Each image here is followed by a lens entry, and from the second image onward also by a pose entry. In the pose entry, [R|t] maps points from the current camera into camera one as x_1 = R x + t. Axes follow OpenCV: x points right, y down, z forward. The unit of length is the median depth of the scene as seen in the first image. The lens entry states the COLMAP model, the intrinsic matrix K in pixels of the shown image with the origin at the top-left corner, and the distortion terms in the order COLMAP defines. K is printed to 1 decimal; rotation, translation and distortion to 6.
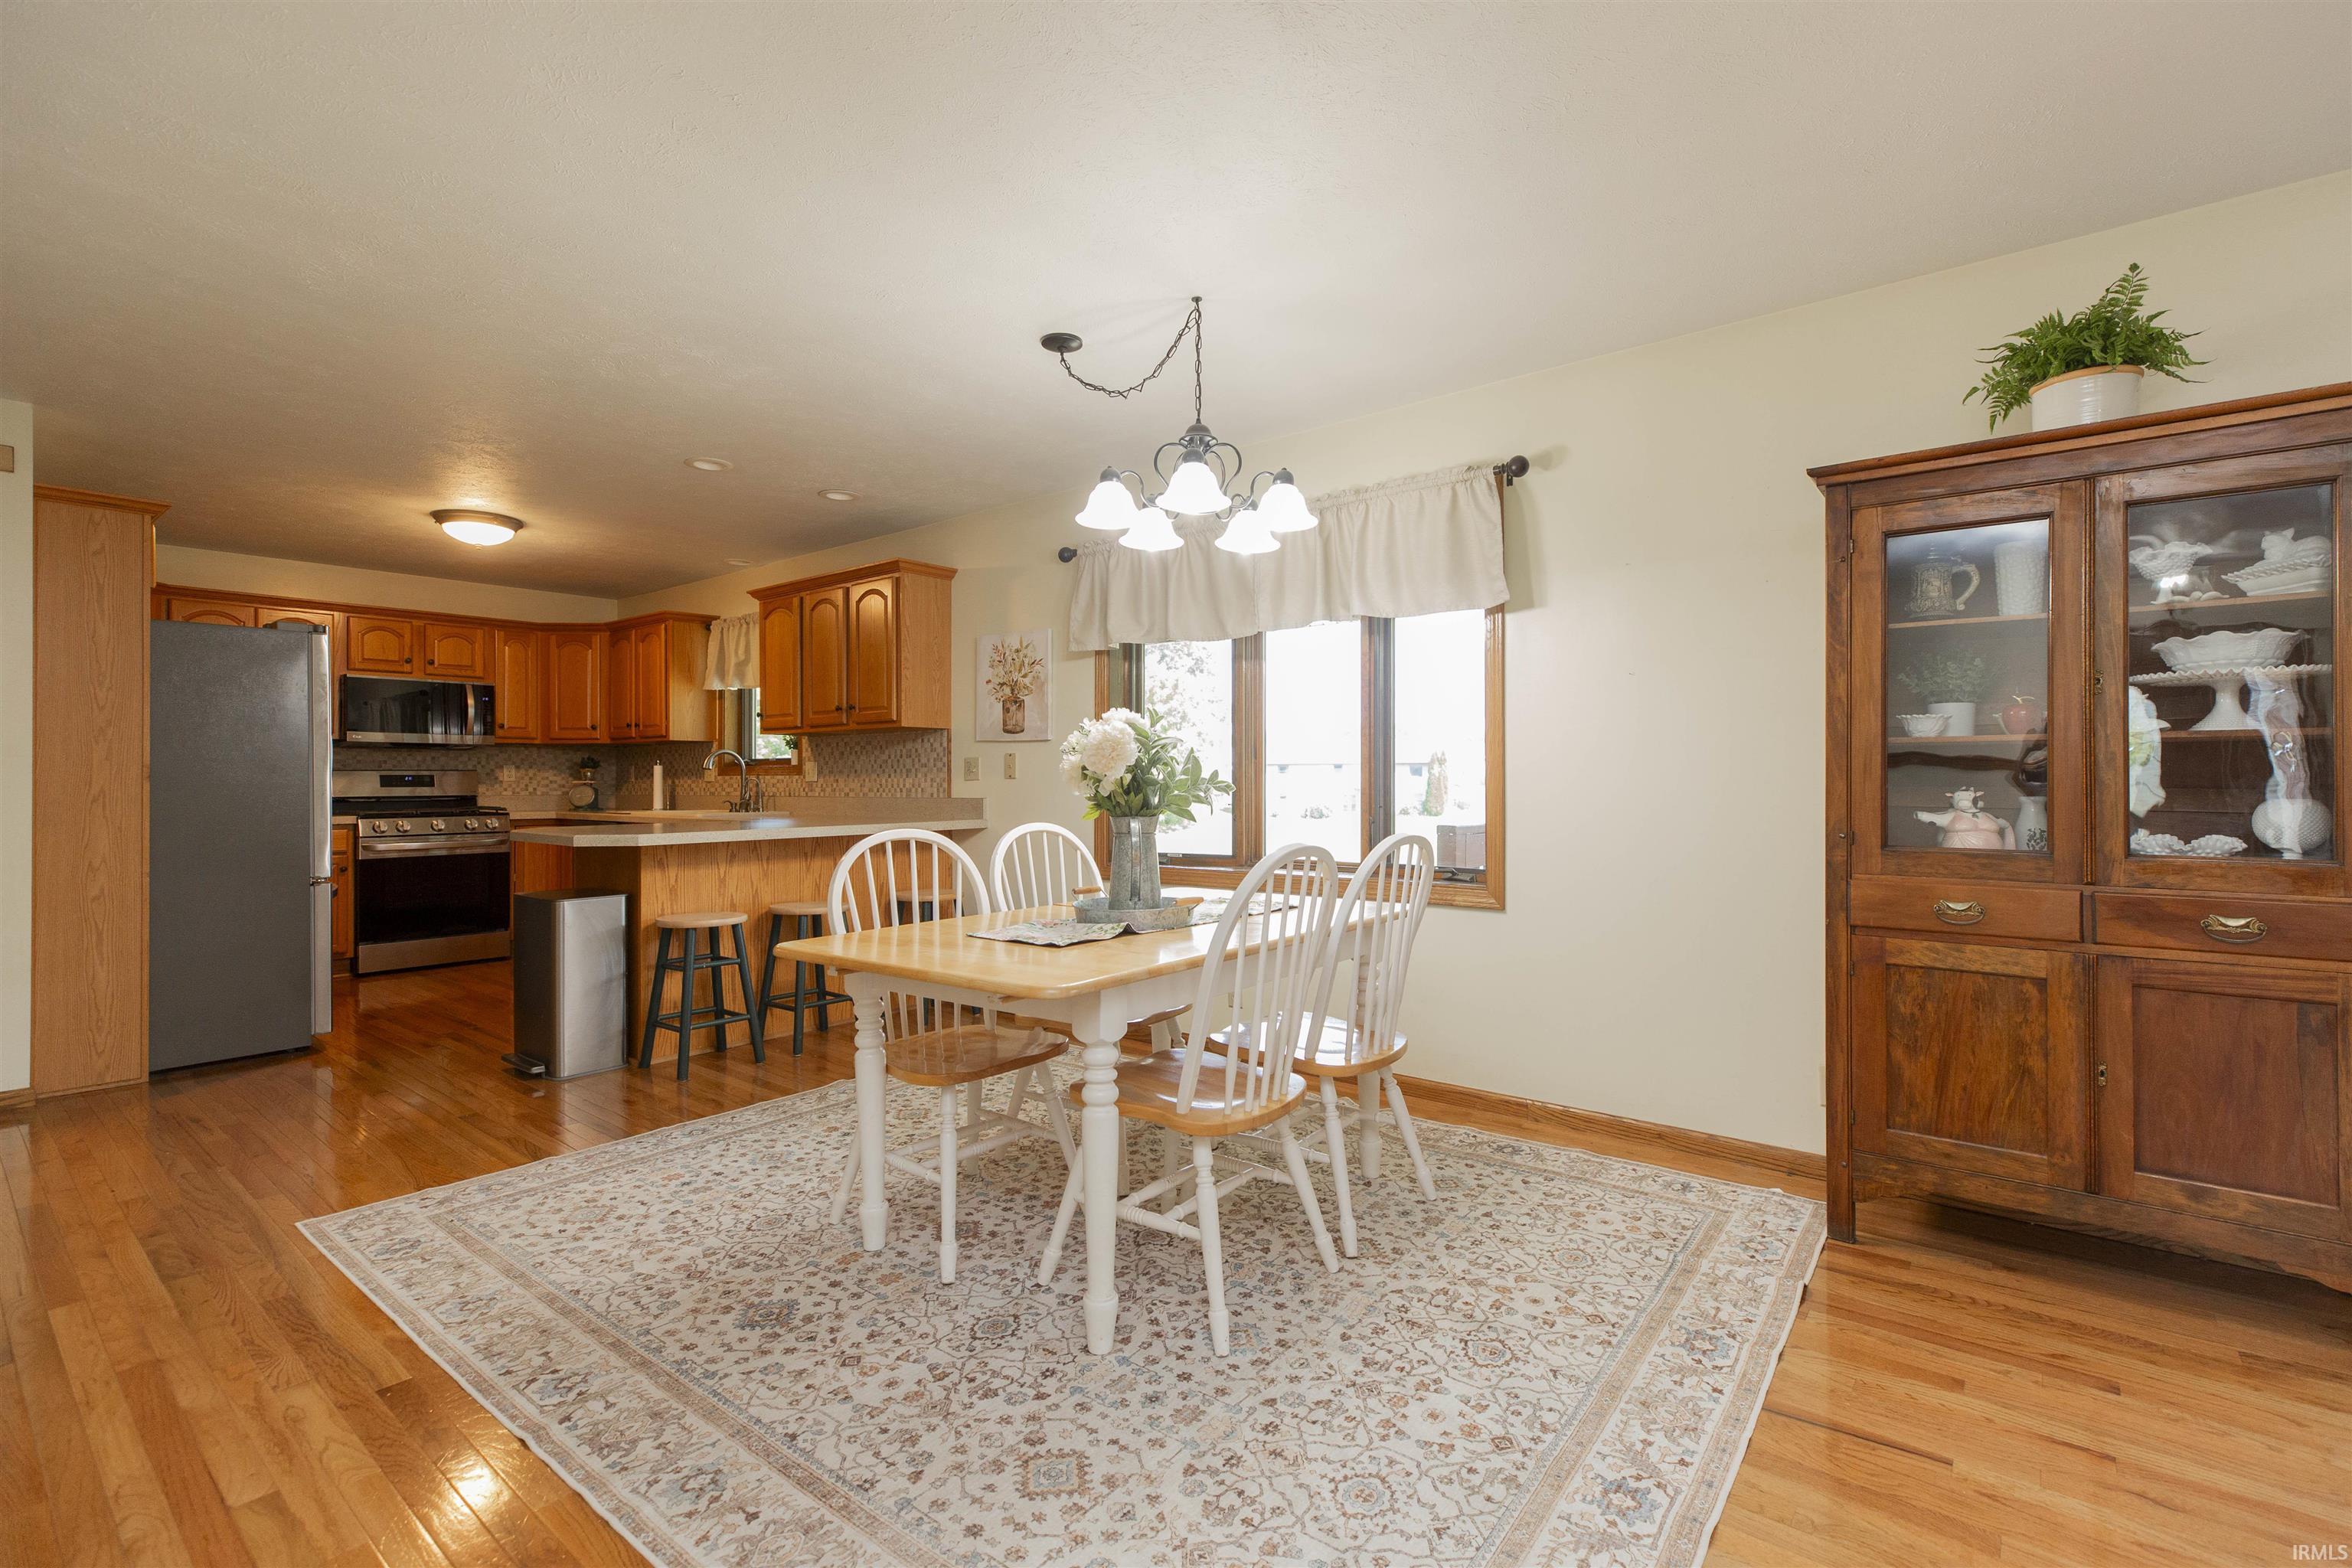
lens RADIAL K [[1076.3, 0, 1189.7], [0, 1076.3, 774.0], [0, 0, 1]] dist [0.003773, 0.000332]
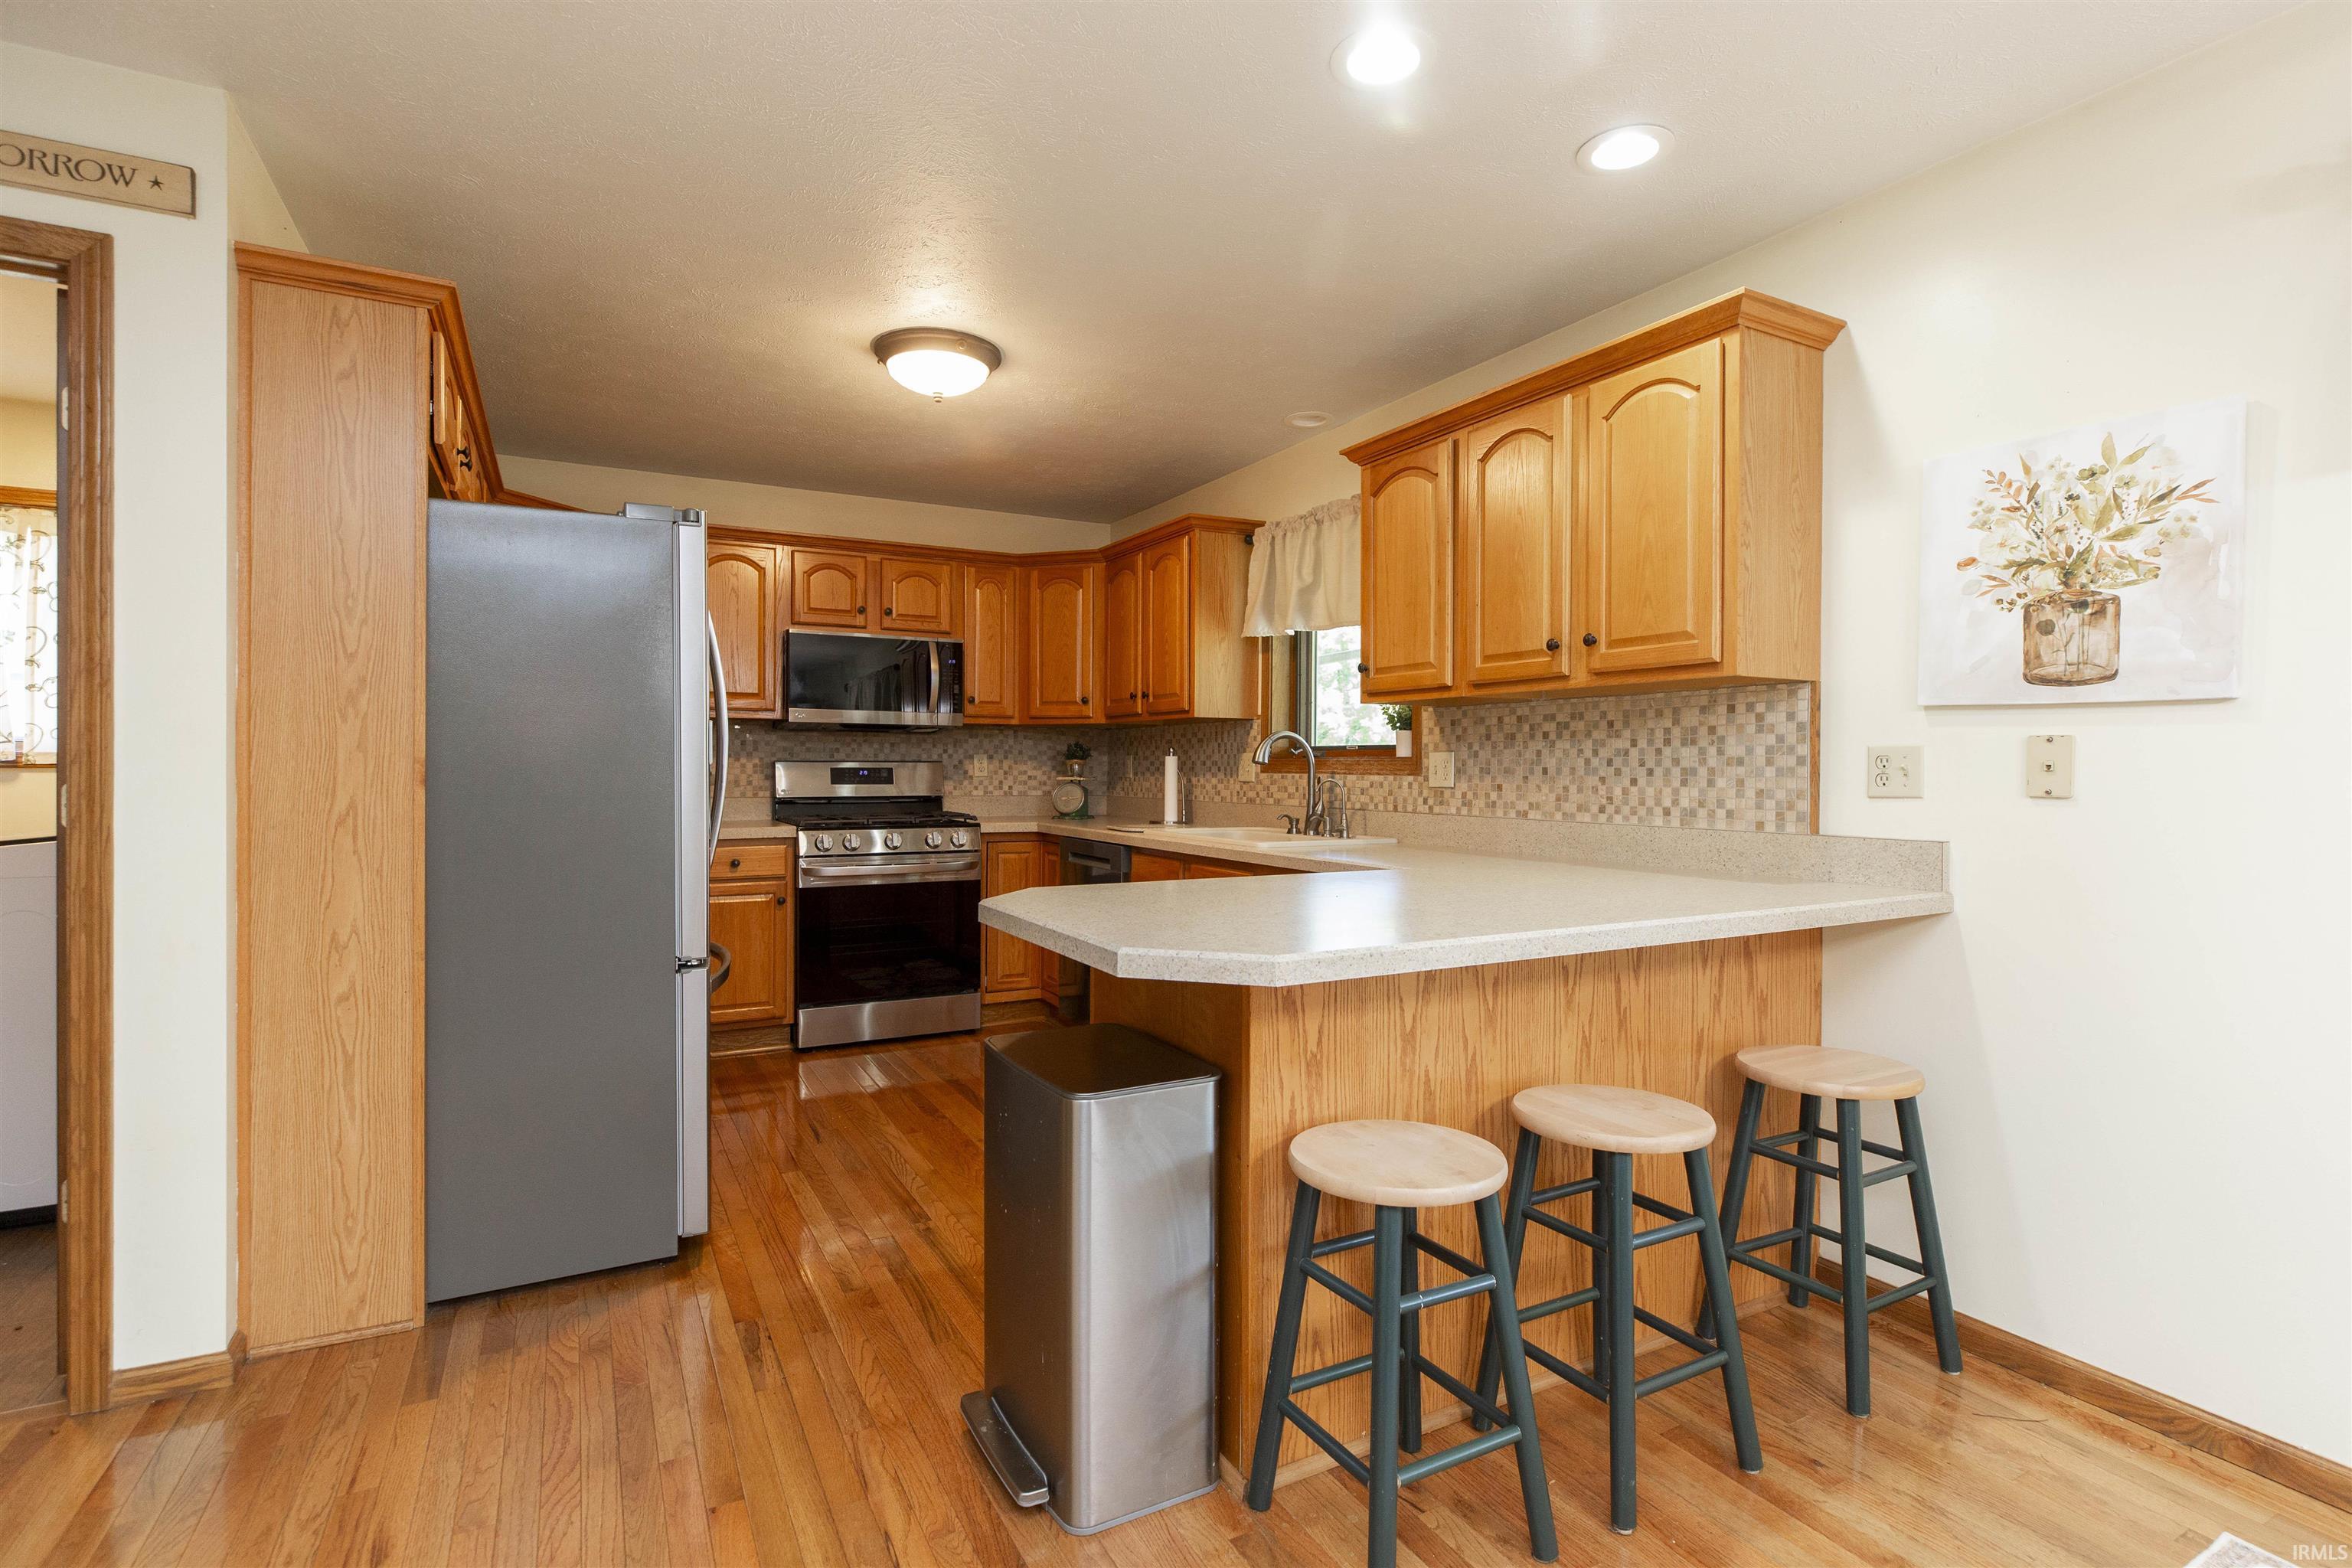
lens RADIAL K [[1116.9, 0, 1181.7], [0, 1116.9, 772.3], [0, 0, 1]] dist [-0.000539, -0.000101]
pose [[0.926213, 0.009584, -0.376879, -0.243315], [-0.005338, 0.999910, 0.012309, -0.006777], [0.376963, -0.009389, 0.926181, 0.387899]]
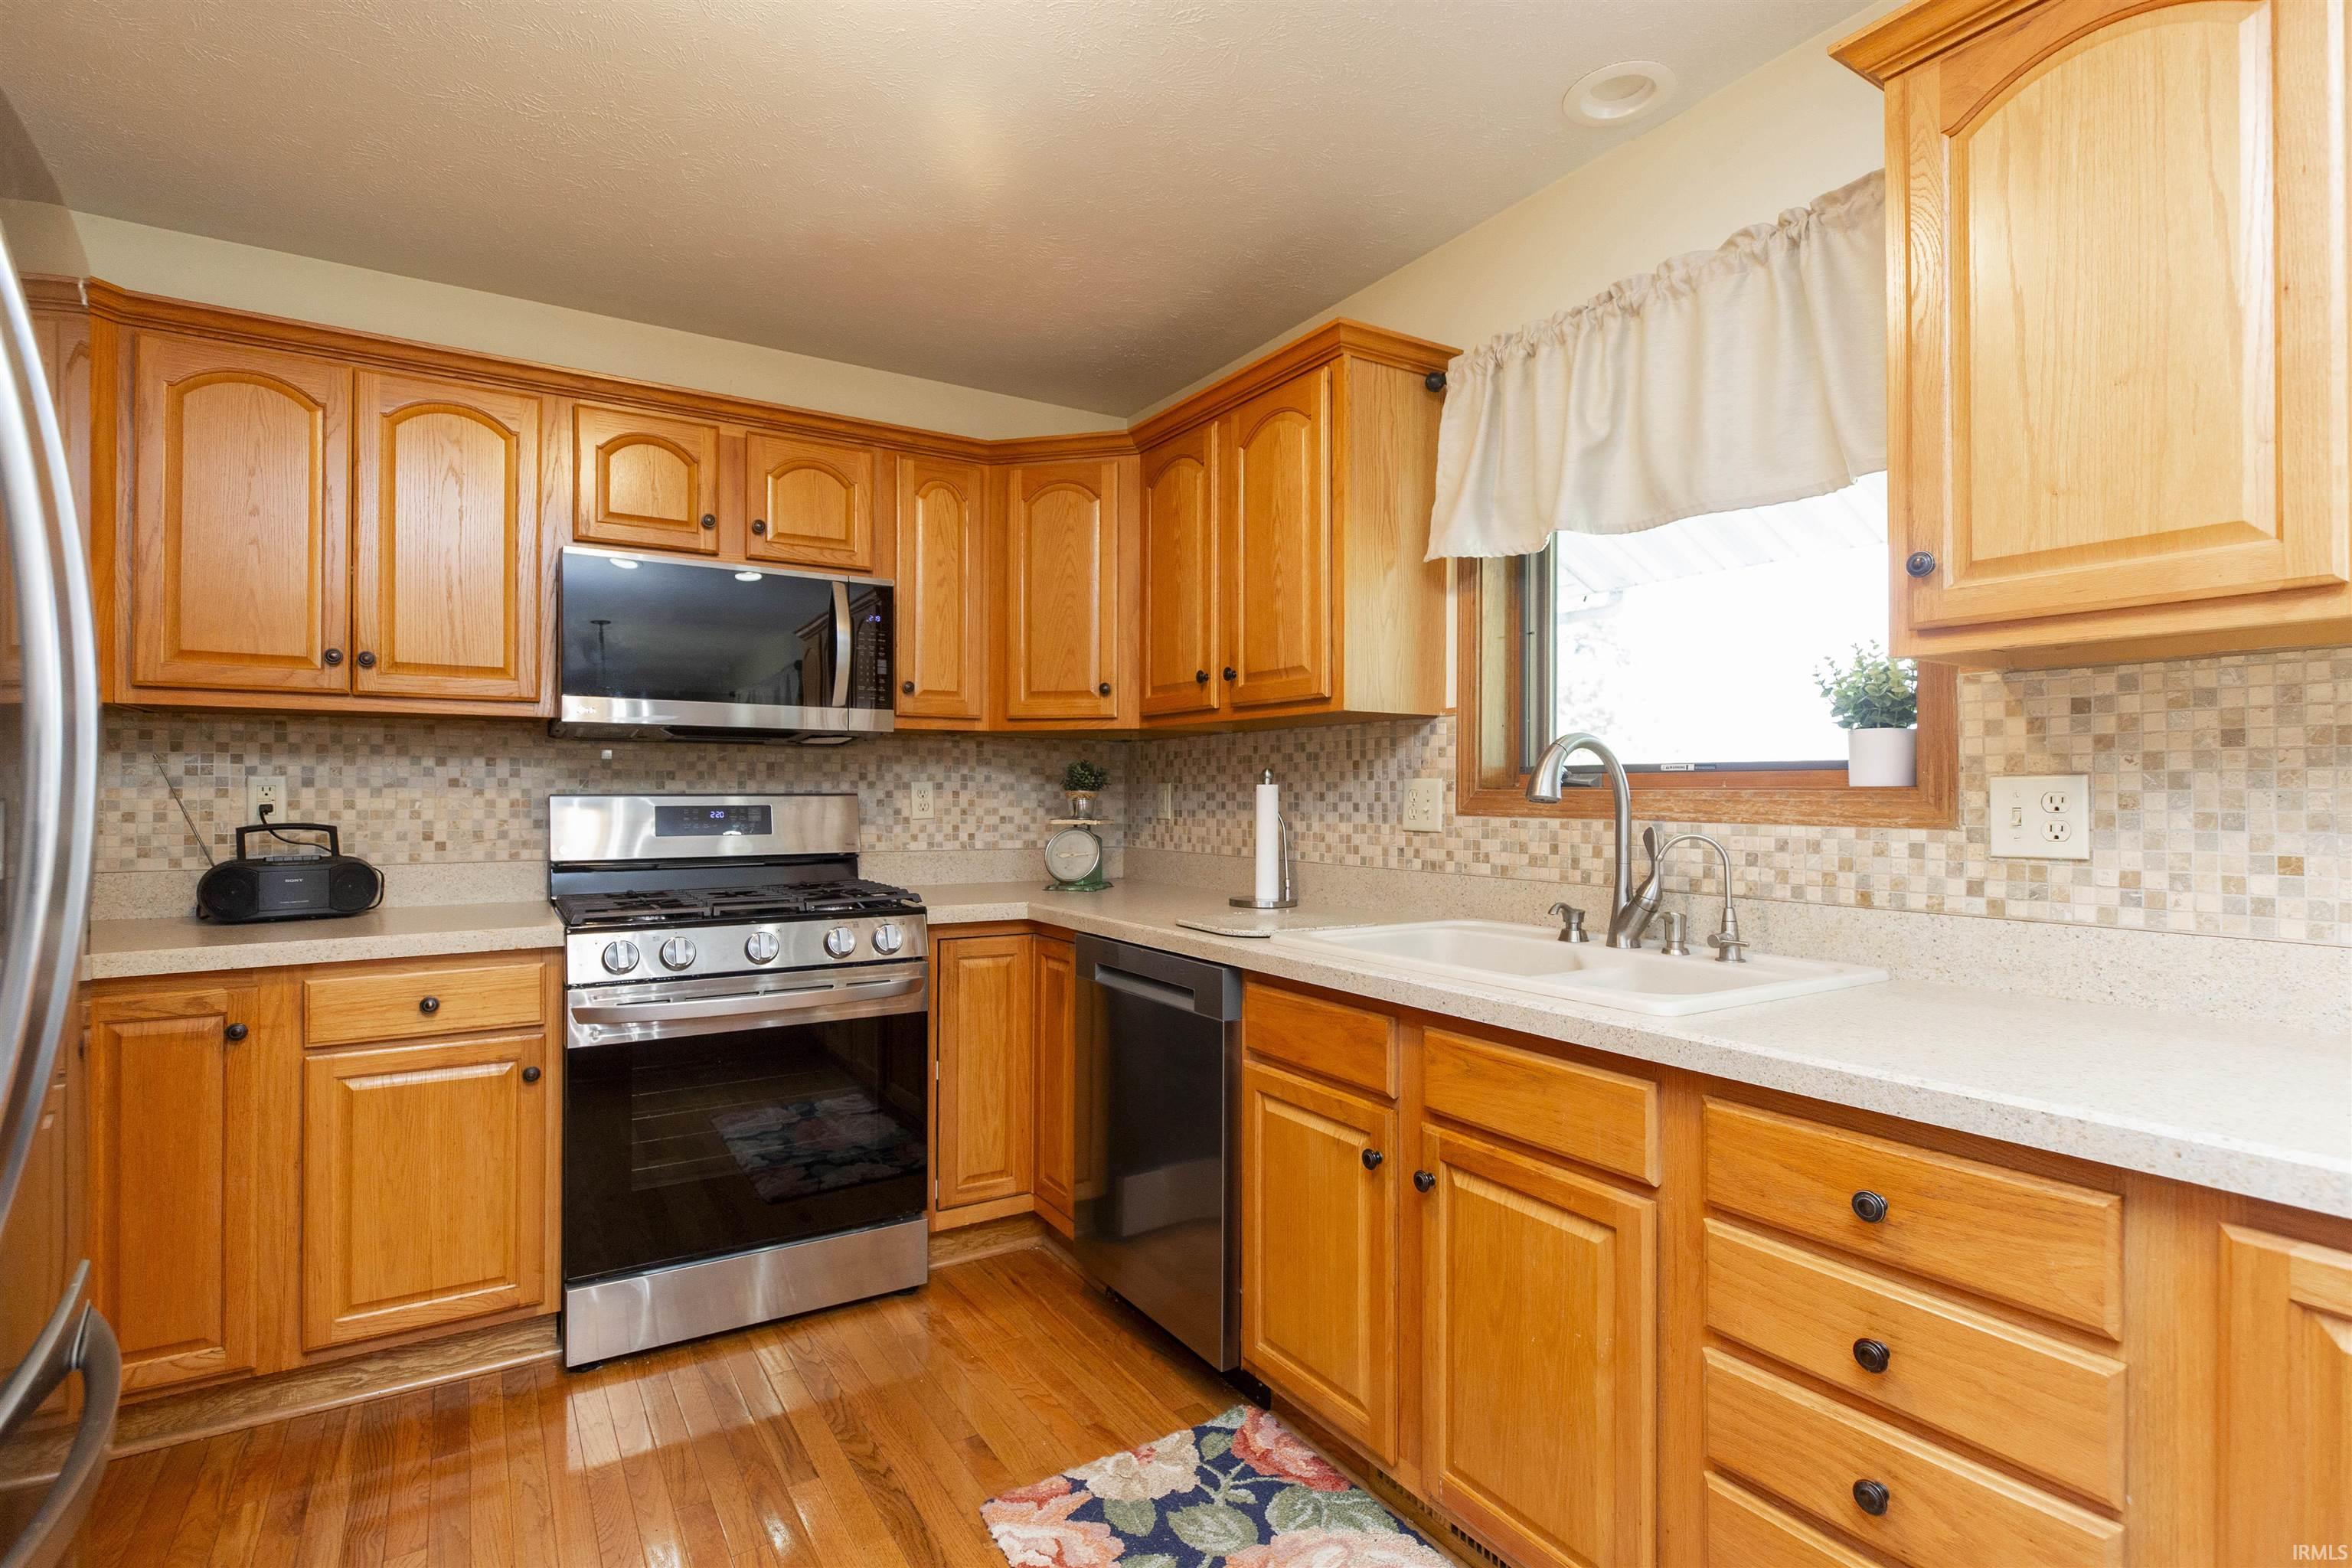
lens RADIAL K [[1111.9, 0, 1176.0], [0, 1111.9, 784.0], [0, 0, 1]] dist [-0.004020, -0.000016]
pose [[0.948093, 0.002434, -0.317983, -0.429781], [-0.002649, 0.999996, -0.000246, -0.008331], [0.317982, 0.001076, 0.948096, 0.666072]]
